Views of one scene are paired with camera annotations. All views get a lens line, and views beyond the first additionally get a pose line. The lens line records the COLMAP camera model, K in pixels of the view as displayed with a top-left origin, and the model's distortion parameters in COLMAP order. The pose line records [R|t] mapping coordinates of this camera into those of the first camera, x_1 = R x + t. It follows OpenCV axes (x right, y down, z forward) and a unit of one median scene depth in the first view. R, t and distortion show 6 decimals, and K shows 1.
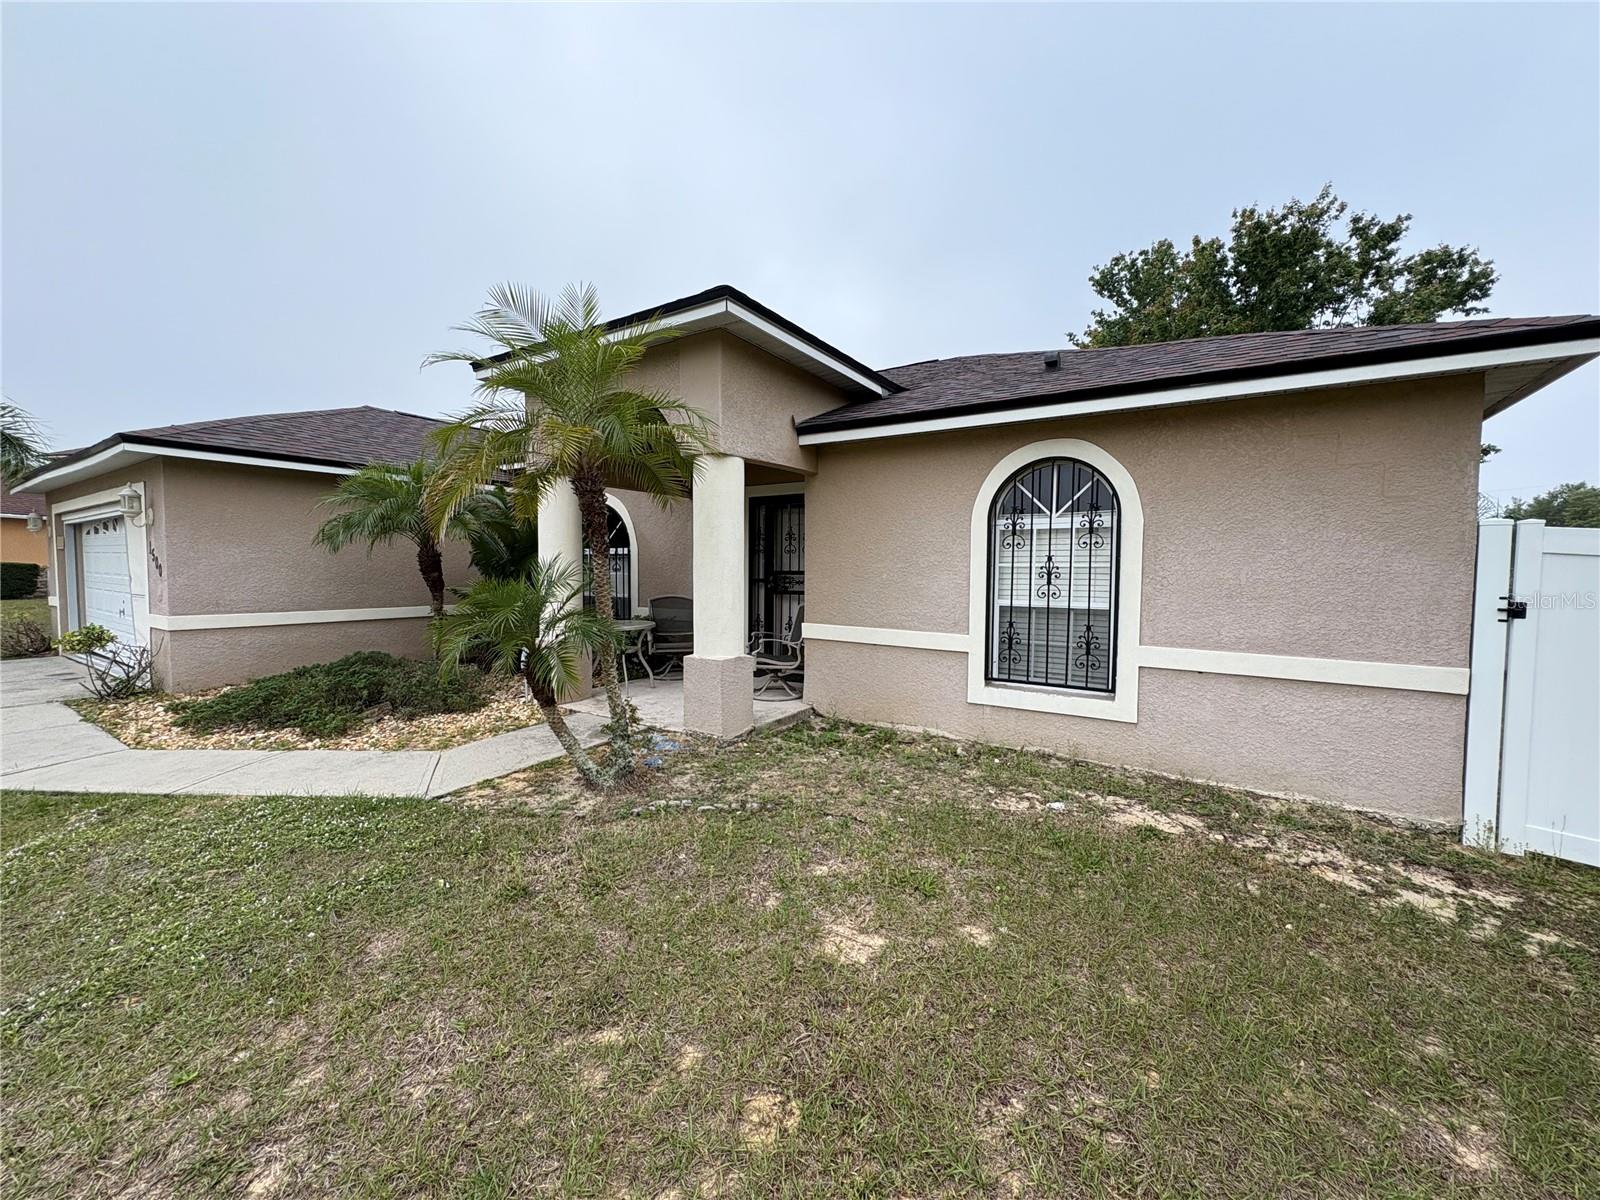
lens RADIAL K [[637.3, 0, 798.6], [0, 637.3, 601.8], [0, 0, 1]] dist [0.001763, 0.000065]
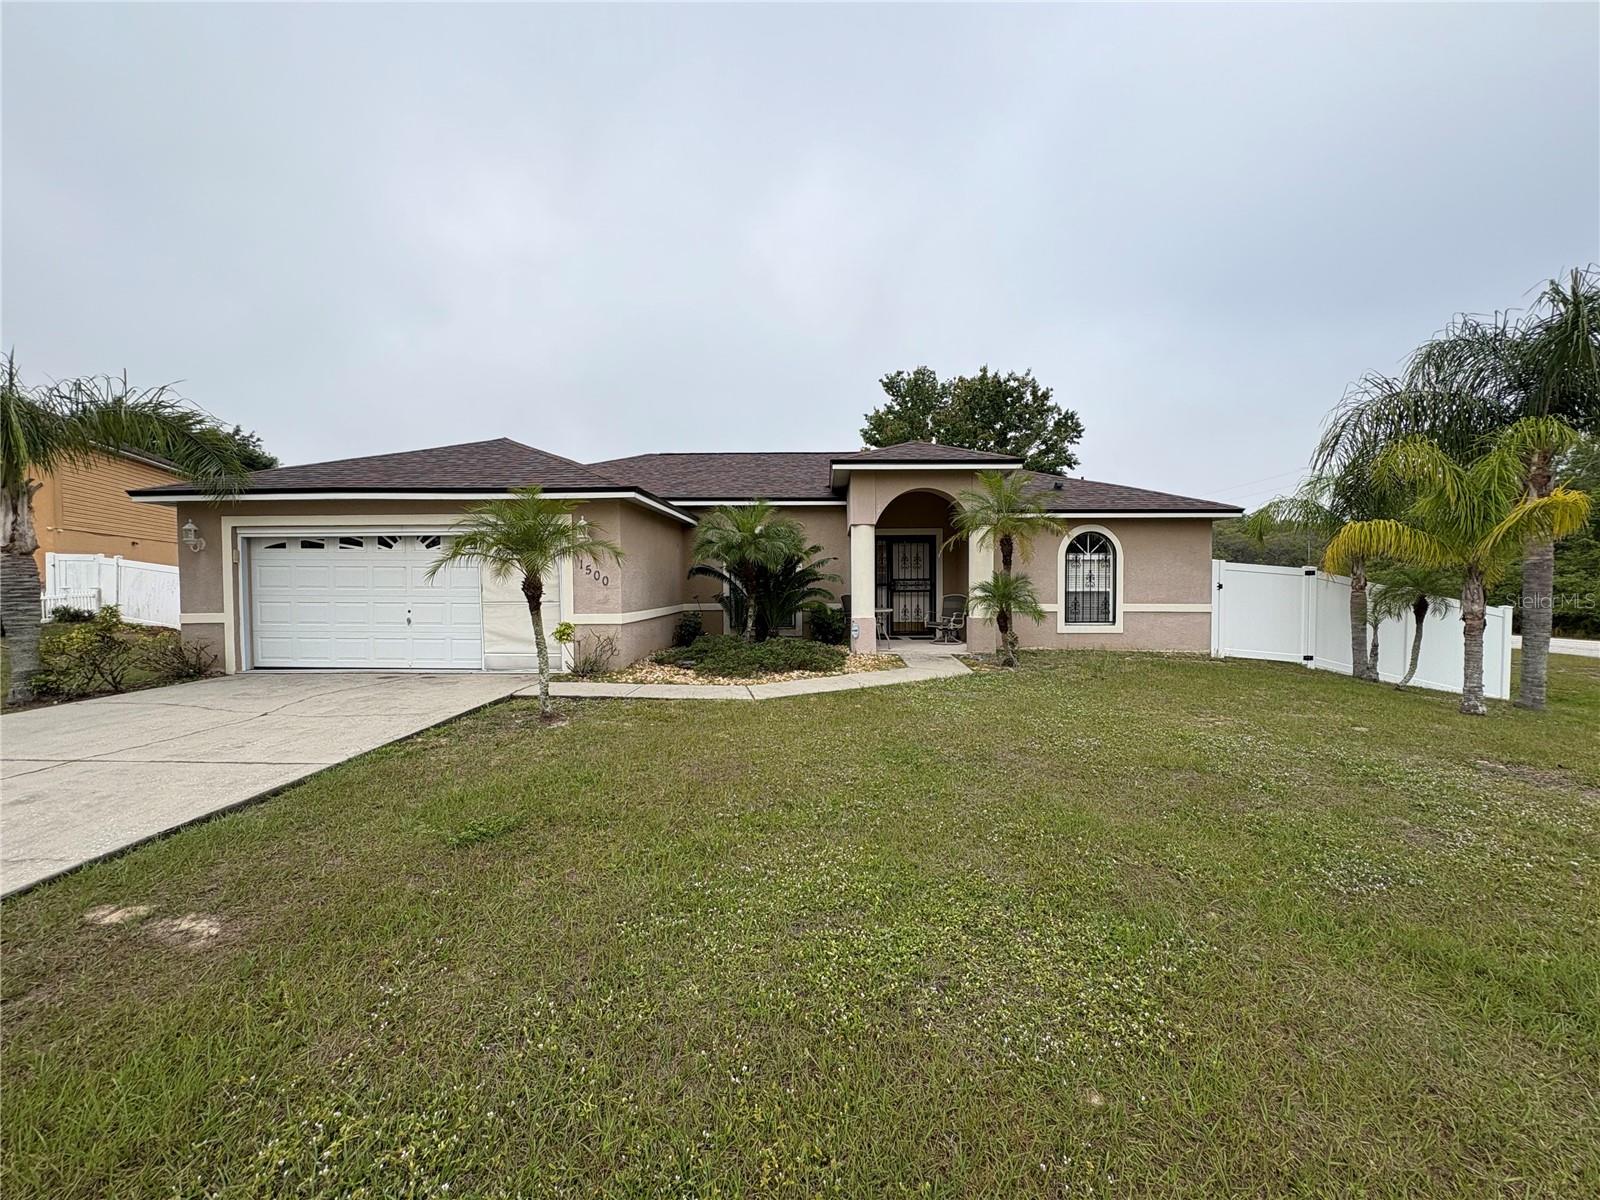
lens RADIAL K [[637.3, 0, 801.3], [0, 637.3, 596.4], [0, 0, 1]] dist [0.001763, 0.000065]
pose [[0.853713, -0.021149, 0.520314, -1.881243], [0.036281, 0.999163, -0.018917, 0.036418], [-0.519479, 0.035027, 0.853765, -0.549286]]
